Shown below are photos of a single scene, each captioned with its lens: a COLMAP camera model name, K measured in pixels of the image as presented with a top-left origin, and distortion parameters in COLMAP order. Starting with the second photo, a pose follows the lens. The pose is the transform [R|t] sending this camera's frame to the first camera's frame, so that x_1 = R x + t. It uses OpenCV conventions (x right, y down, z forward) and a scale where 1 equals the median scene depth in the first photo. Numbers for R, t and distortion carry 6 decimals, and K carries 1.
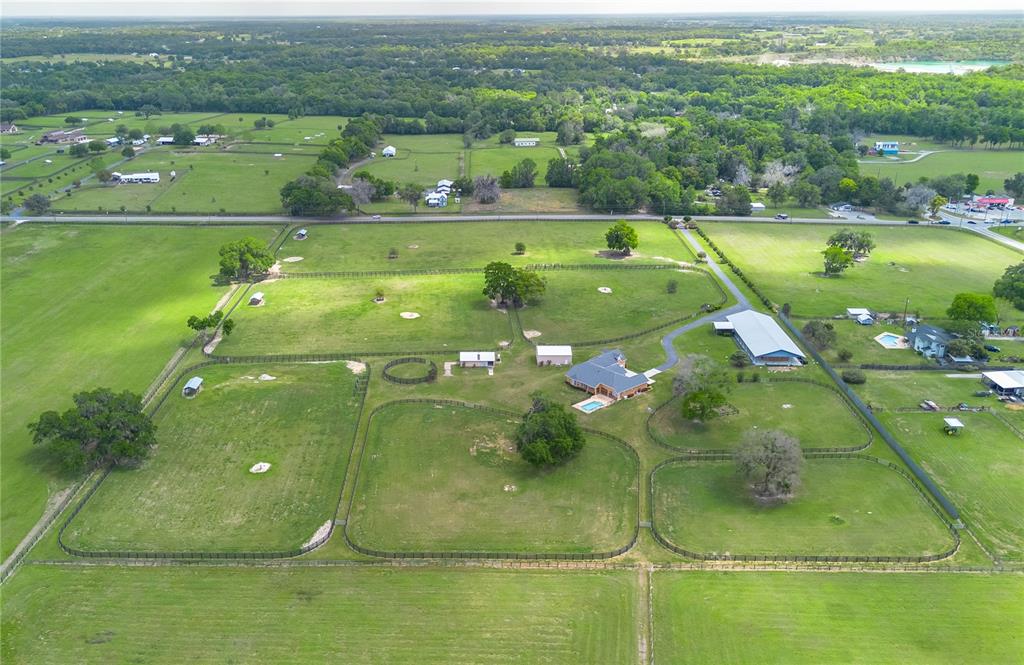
lens RADIAL K [[836.5, 0, 508.2], [0, 836.5, 332.1], [0, 0, 1]] dist [0.046453, -0.003765]
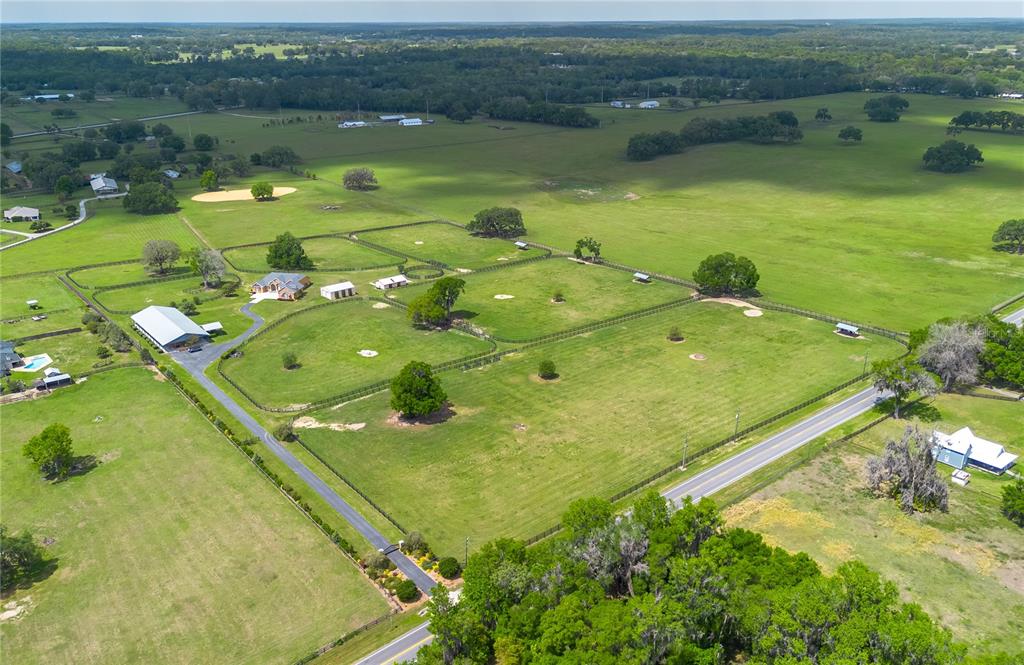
lens RADIAL K [[836.5, 0, 508.2], [0, 836.5, 332.1], [0, 0, 1]] dist [0.046453, -0.003765]
pose [[-0.793593, 0.219499, -0.567477, 0.475217], [-0.209898, 0.776647, 0.593938, -0.592572], [0.571098, 0.590458, -0.570269, 1.544824]]
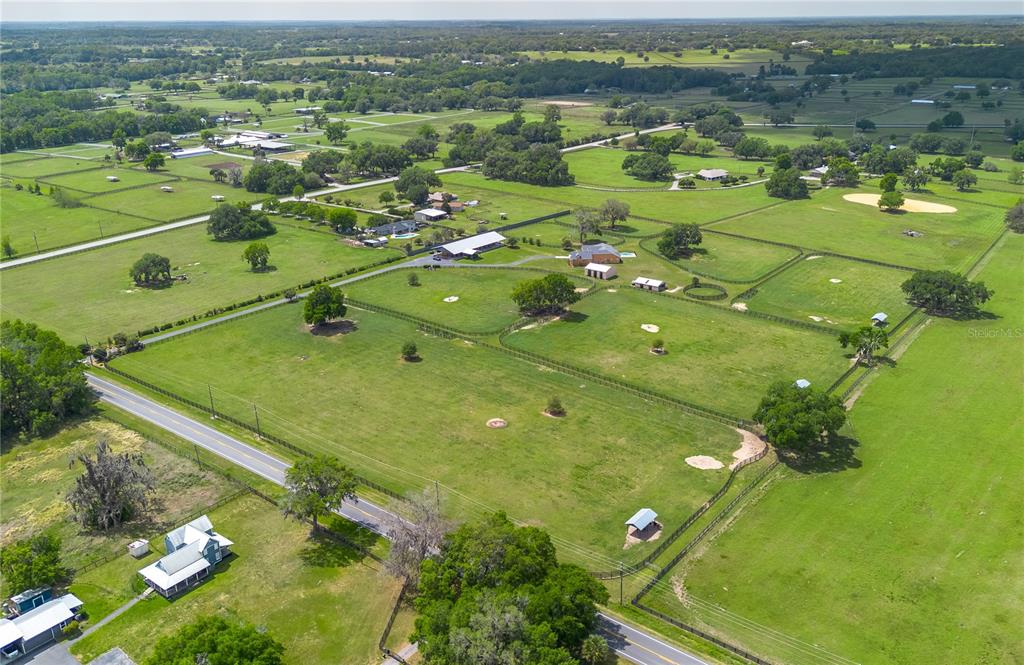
lens RADIAL K [[836.5, 0, 508.2], [0, 836.5, 332.1], [0, 0, 1]] dist [0.046453, -0.003765]
pose [[-0.760808, -0.215648, 0.612100, -0.544314], [0.243923, 0.779002, 0.577631, -0.571143], [-0.601392, 0.588772, -0.540070, 1.513171]]
